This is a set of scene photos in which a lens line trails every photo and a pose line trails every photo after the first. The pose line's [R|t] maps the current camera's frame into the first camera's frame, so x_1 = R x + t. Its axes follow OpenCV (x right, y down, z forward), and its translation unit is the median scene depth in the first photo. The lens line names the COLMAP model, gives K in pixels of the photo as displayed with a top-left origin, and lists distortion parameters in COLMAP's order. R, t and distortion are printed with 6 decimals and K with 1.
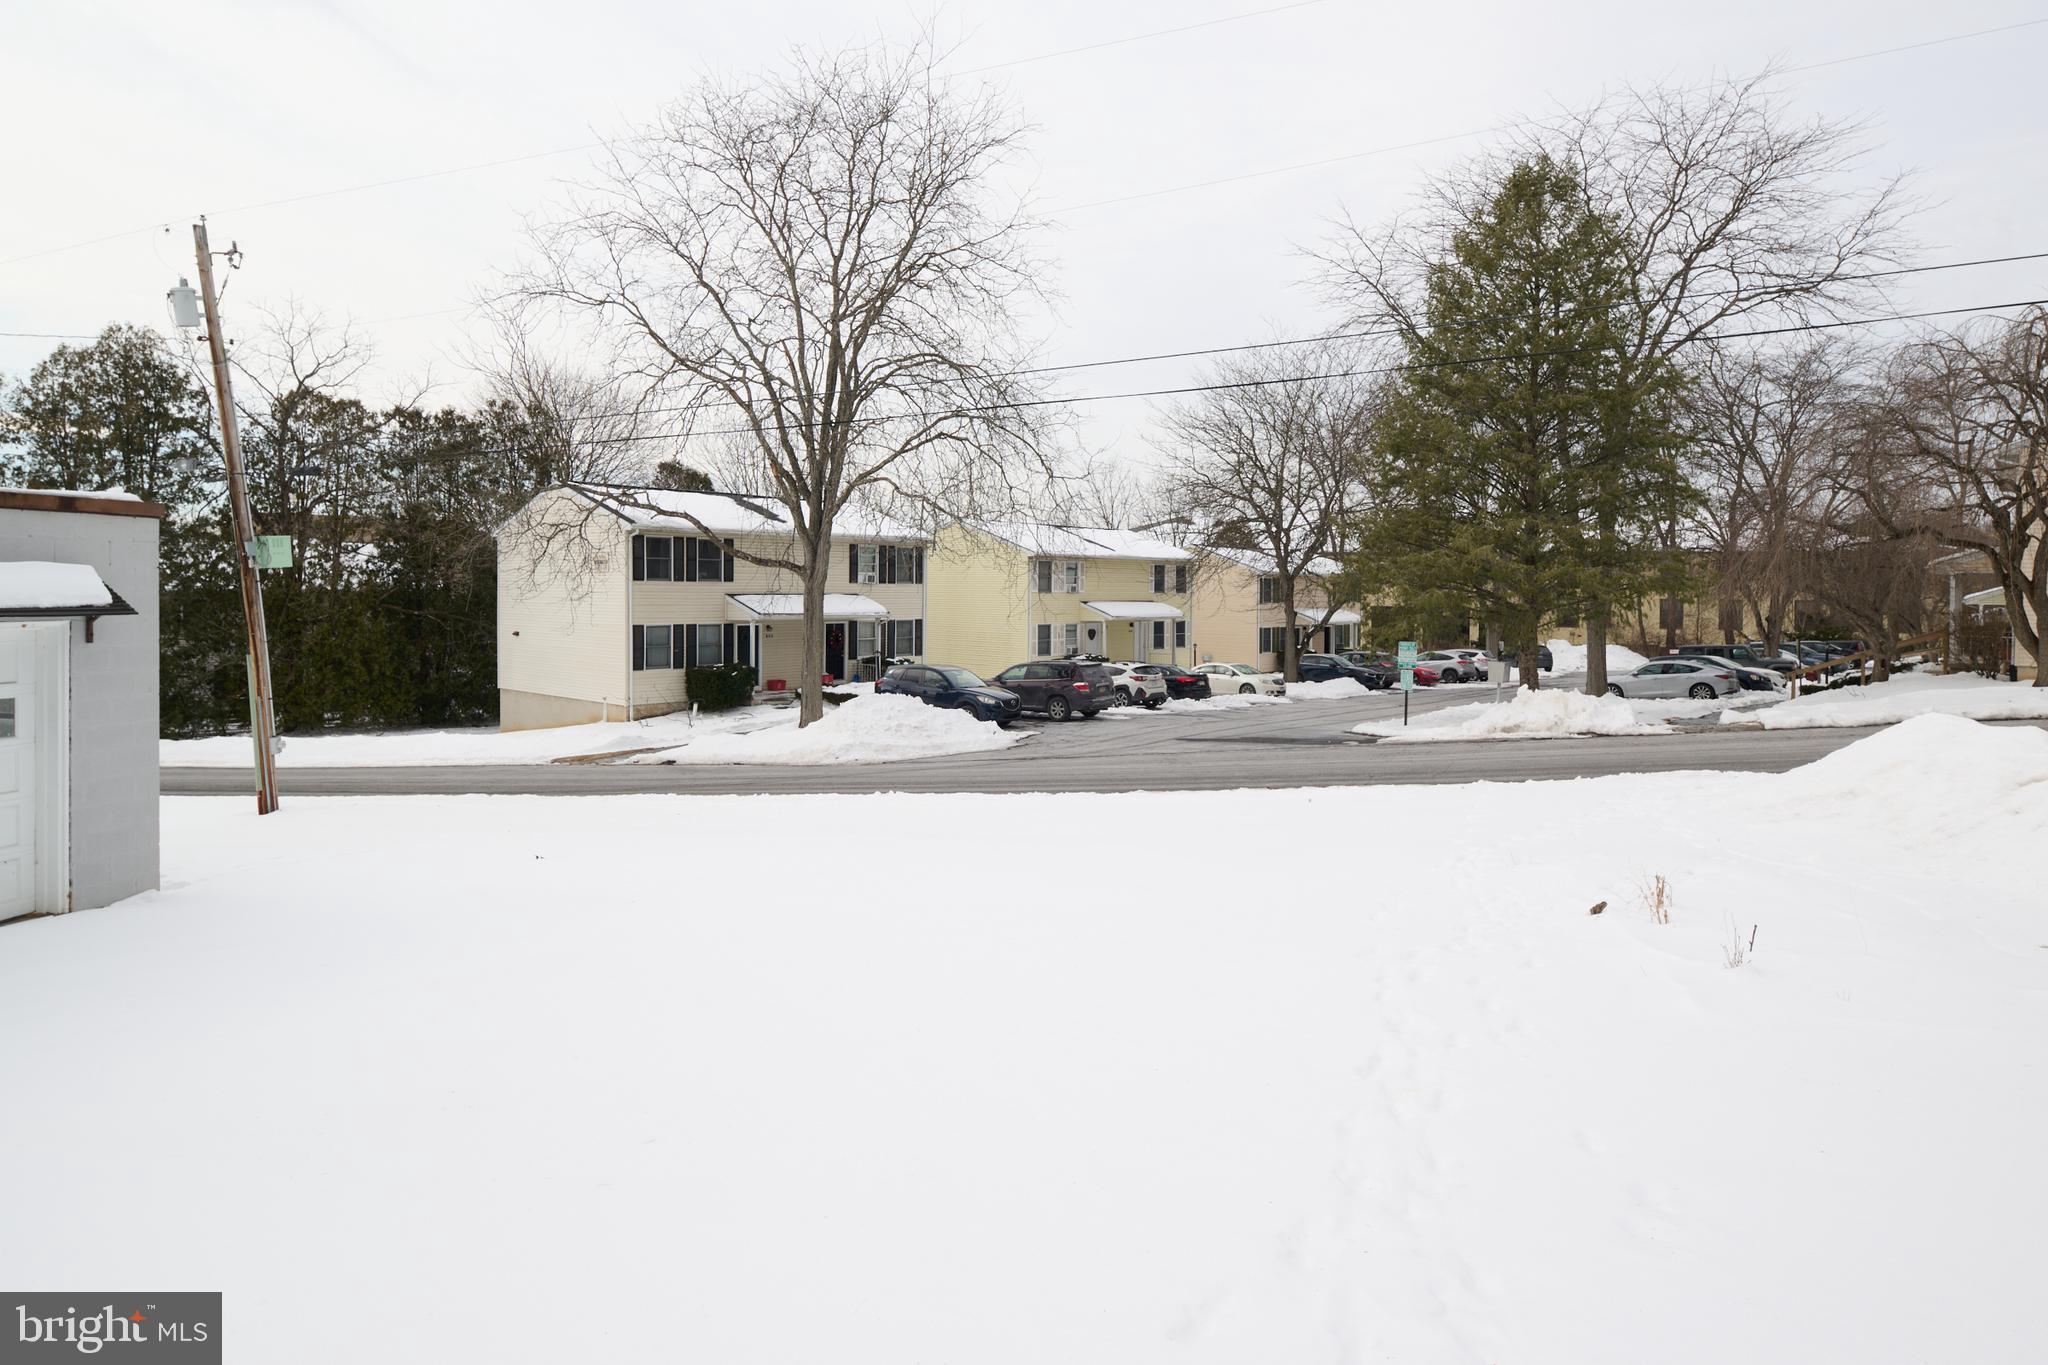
lens RADIAL K [[1152.9, 0, 1027.0], [0, 1152.9, 600.4], [0, 0, 1]] dist [-0.004731, -0.002526]
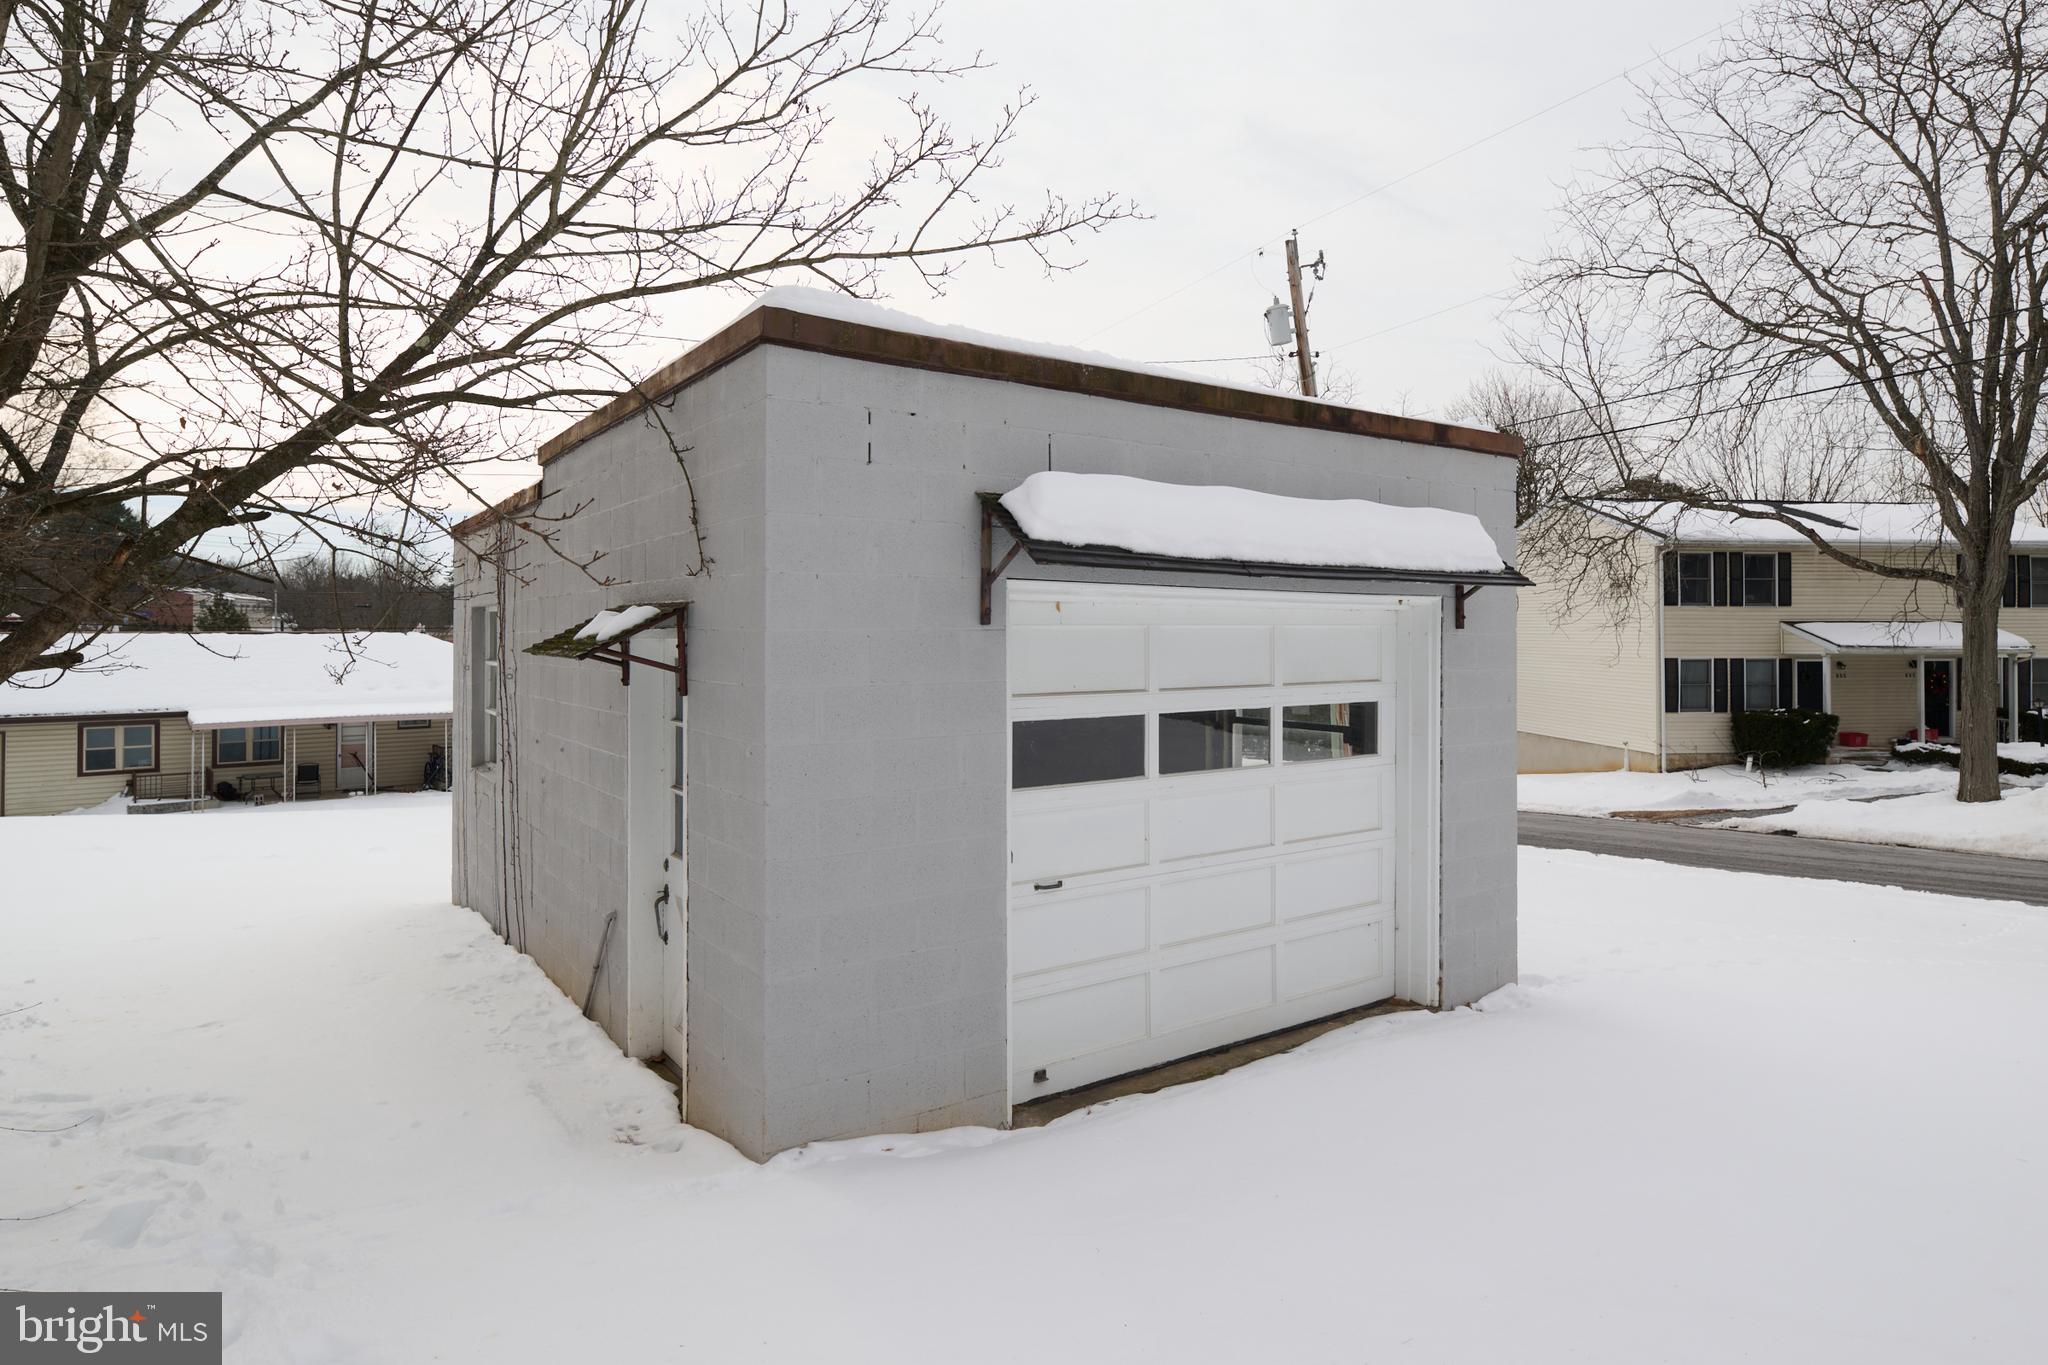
lens RADIAL K [[1142.3, 0, 1038.2], [0, 1142.3, 606.5], [0, 0, 1]] dist [-0.000225, -0.006076]
pose [[0.746909, -0.018032, -0.664682, -0.127788], [-0.003315, 0.999519, -0.030841, 0.010805], [0.664918, 0.025239, 0.746490, 0.069692]]
